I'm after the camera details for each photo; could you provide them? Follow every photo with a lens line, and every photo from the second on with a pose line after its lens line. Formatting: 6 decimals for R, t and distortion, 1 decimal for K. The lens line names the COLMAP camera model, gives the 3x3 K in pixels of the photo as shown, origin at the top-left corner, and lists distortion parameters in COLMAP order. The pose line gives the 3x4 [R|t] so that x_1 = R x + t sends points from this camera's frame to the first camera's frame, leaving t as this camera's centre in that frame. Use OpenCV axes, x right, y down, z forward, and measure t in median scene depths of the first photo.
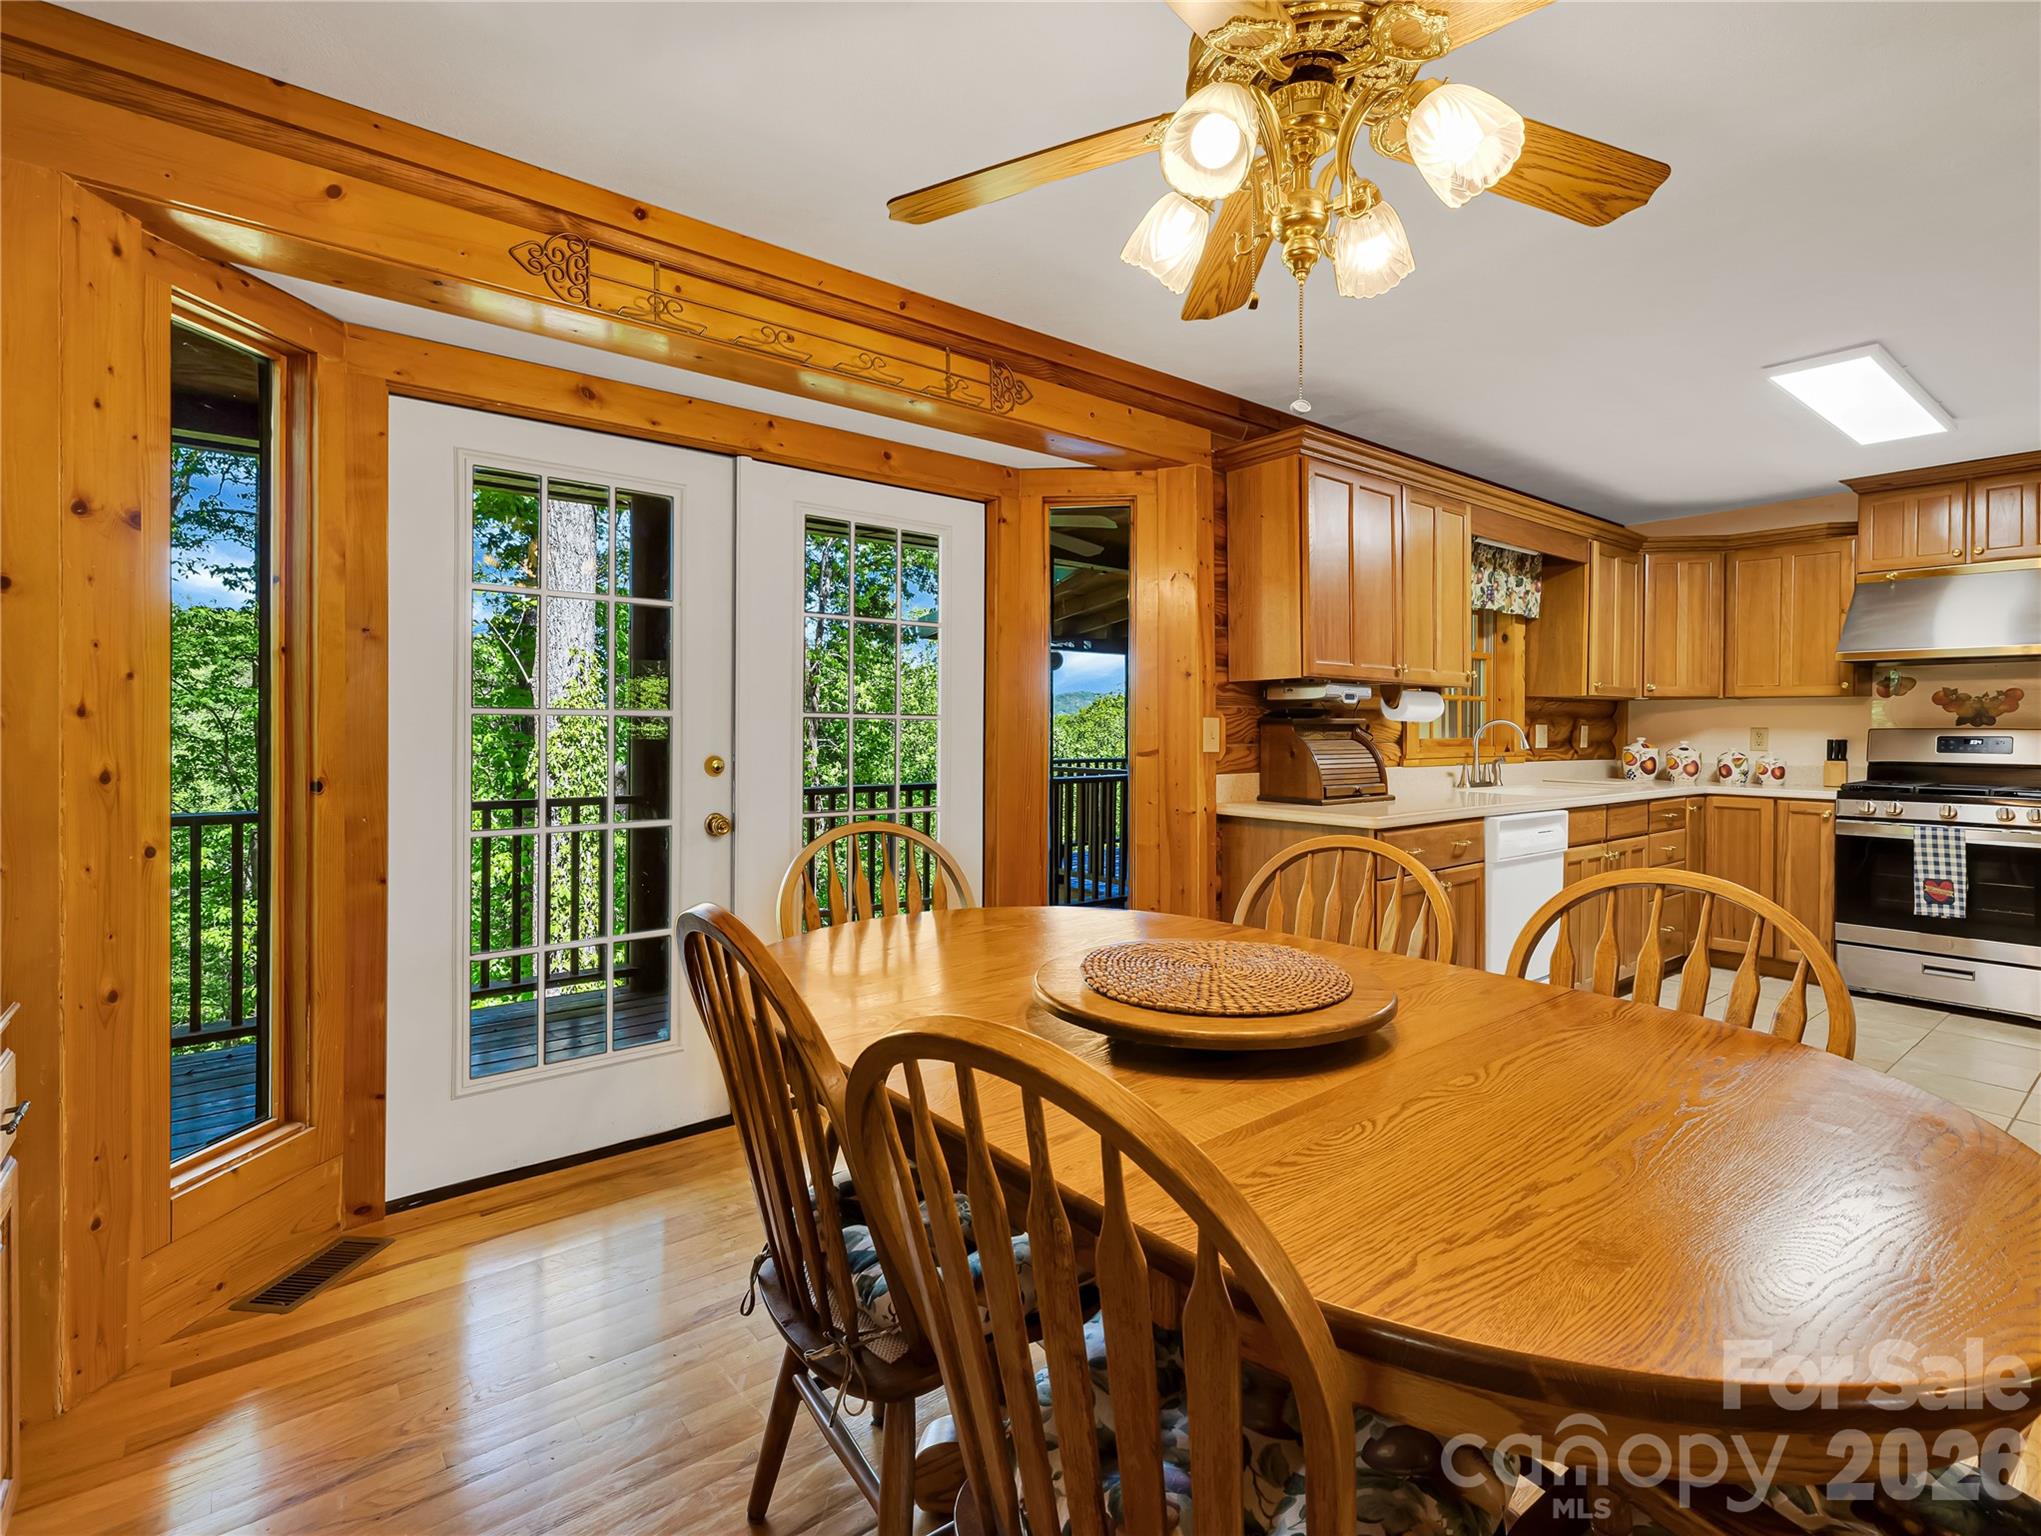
lens RADIAL K [[962.8, 0, 1019.0], [0, 962.8, 728.9], [0, 0, 1]] dist [-0.006414, 0.002210]
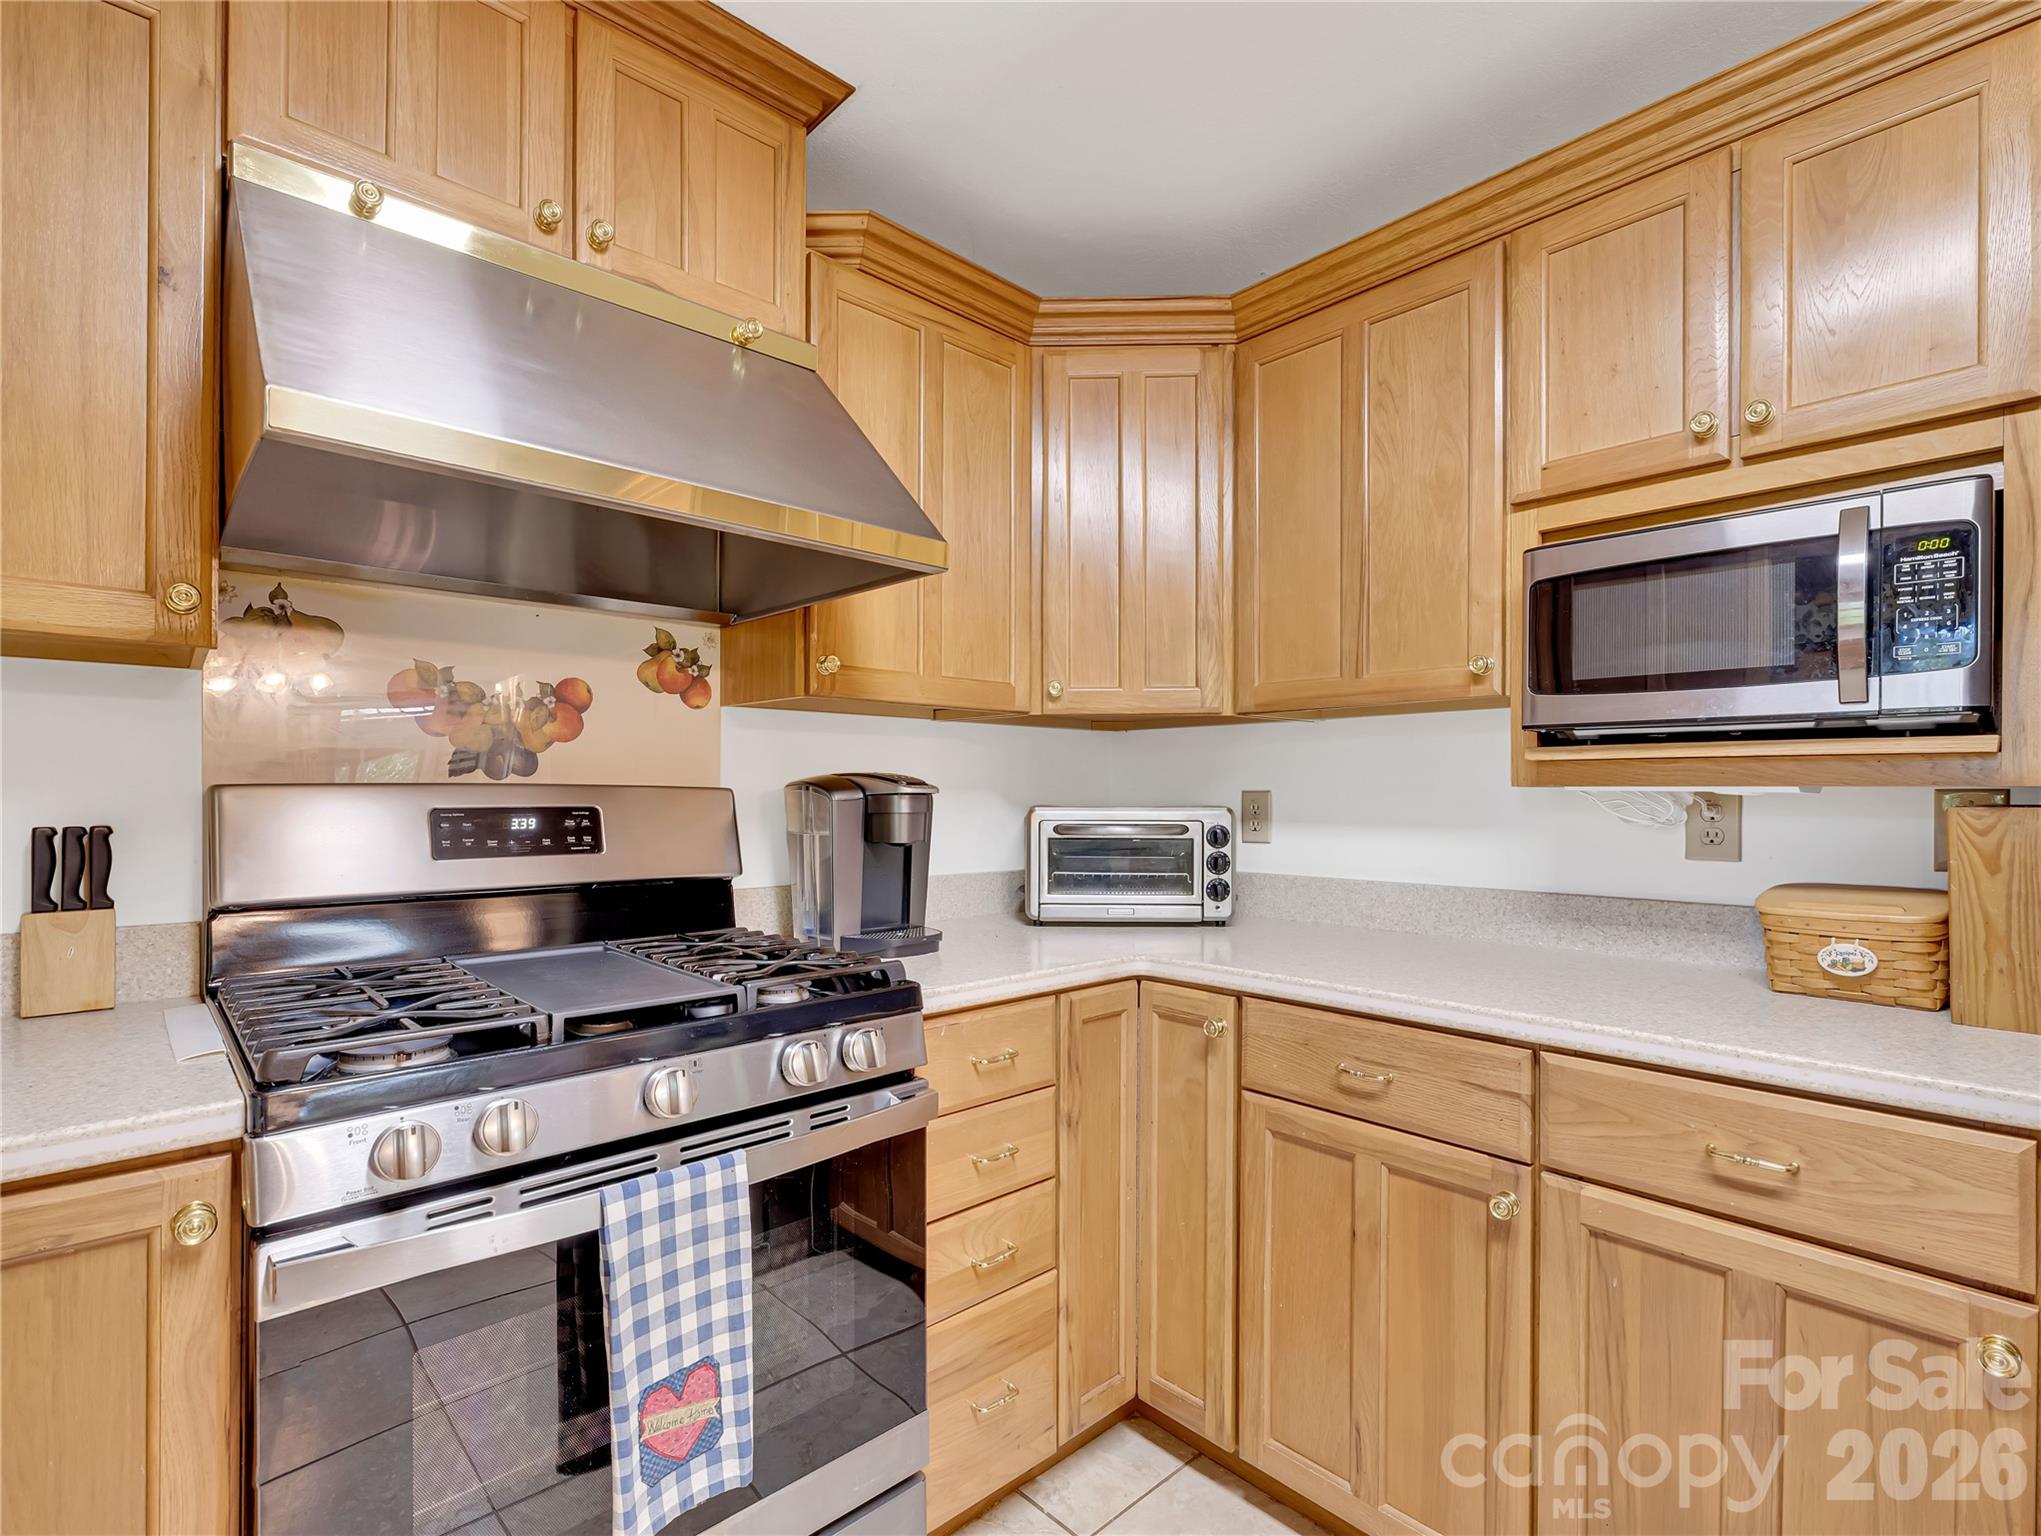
lens RADIAL K [[962.8, 0, 1004.9], [0, 962.8, 789.1], [0, 0, 1]] dist [-0.006414, 0.002210]
pose [[-0.079143, -0.002646, 0.996860, 0.611684], [0.002190, 0.999994, 0.002828, 0.000727], [-0.996861, 0.002407, -0.079137, 0.818407]]
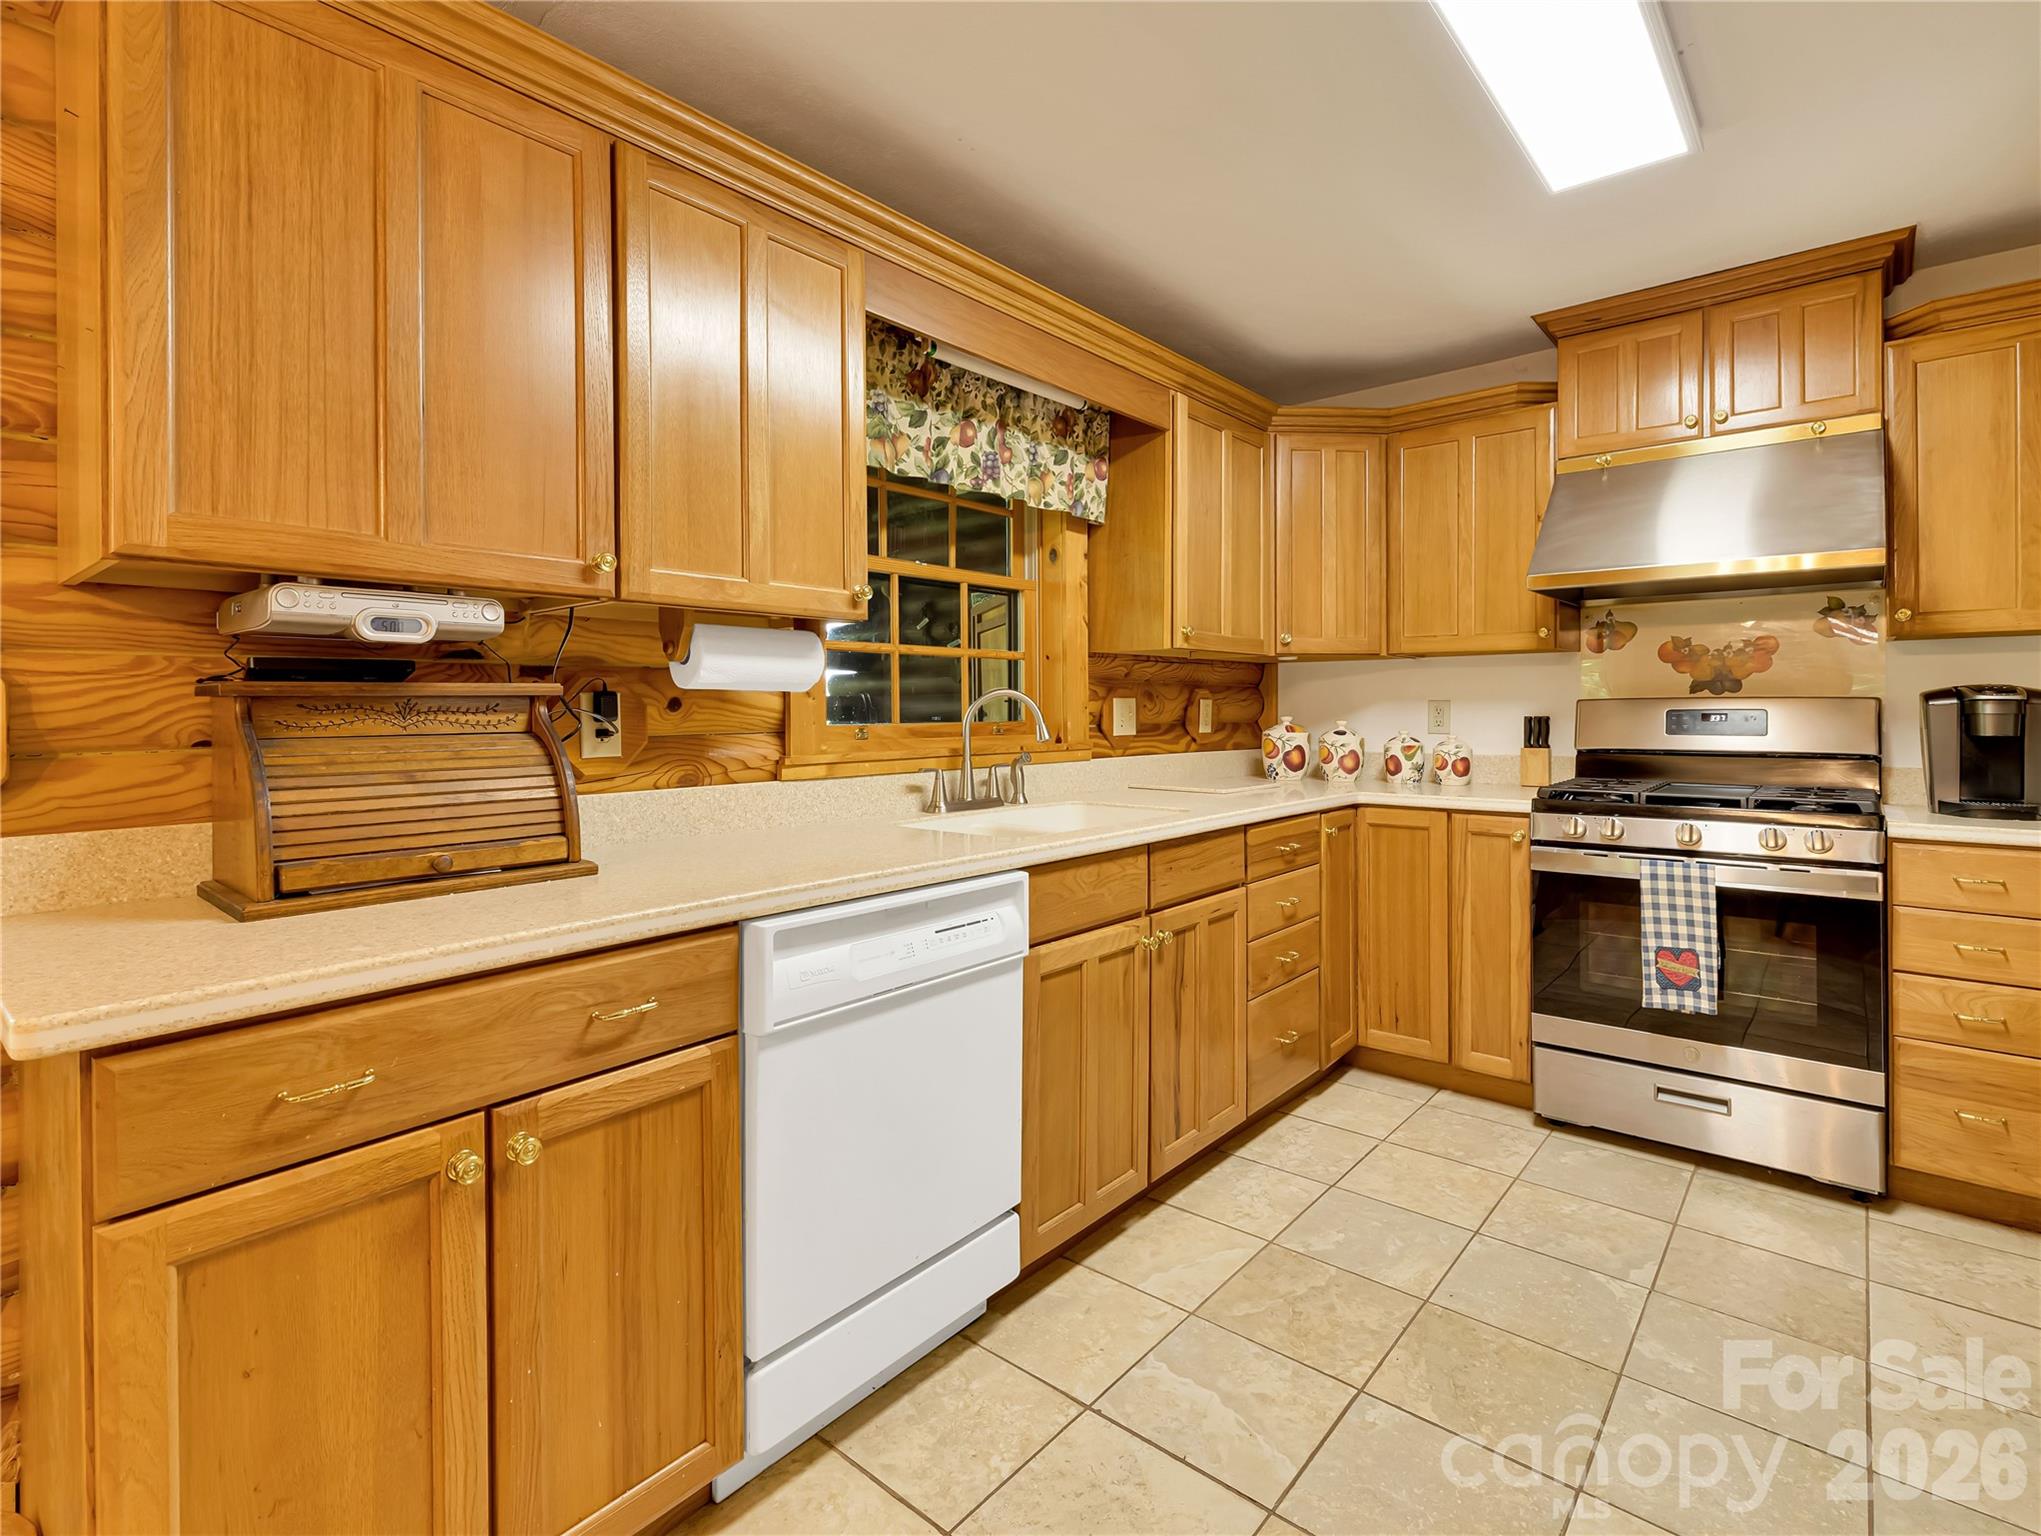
lens RADIAL K [[962.8, 0, 1026.3], [0, 962.8, 714.8], [0, 0, 1]] dist [-0.006414, 0.002210]
pose [[0.980482, -0.012166, 0.196233, 0.389900], [0.011658, 0.999925, 0.003740, 0.003451], [-0.196264, -0.001379, 0.980550, 0.431360]]
